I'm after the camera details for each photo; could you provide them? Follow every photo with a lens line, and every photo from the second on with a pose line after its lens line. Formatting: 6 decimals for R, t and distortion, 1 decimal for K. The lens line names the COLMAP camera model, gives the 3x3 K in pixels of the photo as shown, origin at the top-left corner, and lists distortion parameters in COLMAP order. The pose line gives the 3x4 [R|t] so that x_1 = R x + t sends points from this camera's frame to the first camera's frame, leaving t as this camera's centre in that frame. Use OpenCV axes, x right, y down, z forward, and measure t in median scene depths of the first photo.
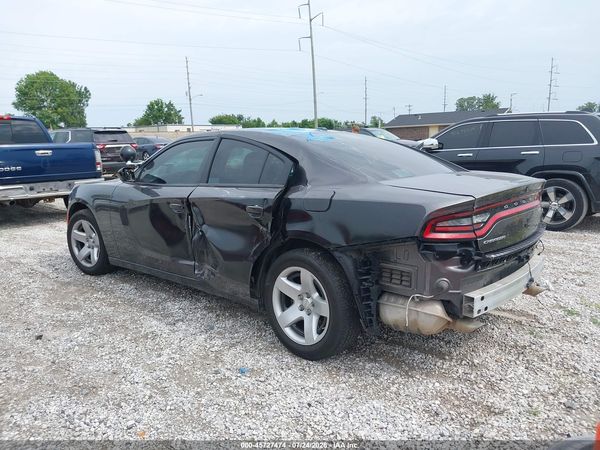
lens RADIAL K [[482.9, 0, 300.0], [0, 482.9, 225.0], [0, 0, 1]] dist [0.041192, -0.055156]
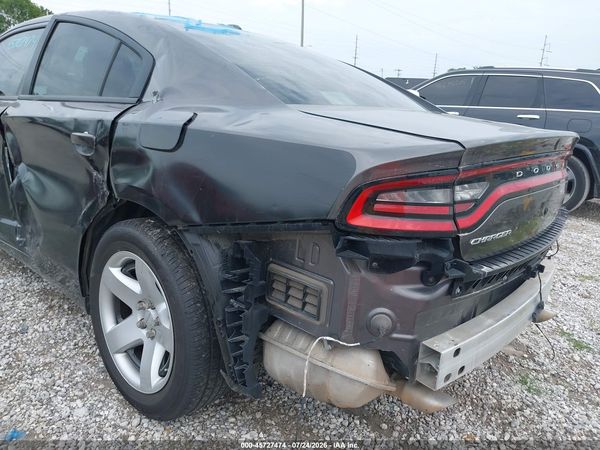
lens RADIAL K [[615.0, 0, 300.0], [0, 615.0, 225.0], [0, 0, 1]] dist [-0.003958, -0.030171]
pose [[0.991027, 0.081454, 0.105979, 0.125522], [-0.088359, 0.994146, 0.062176, -0.003715], [-0.100294, -0.070982, 0.992423, 0.359902]]
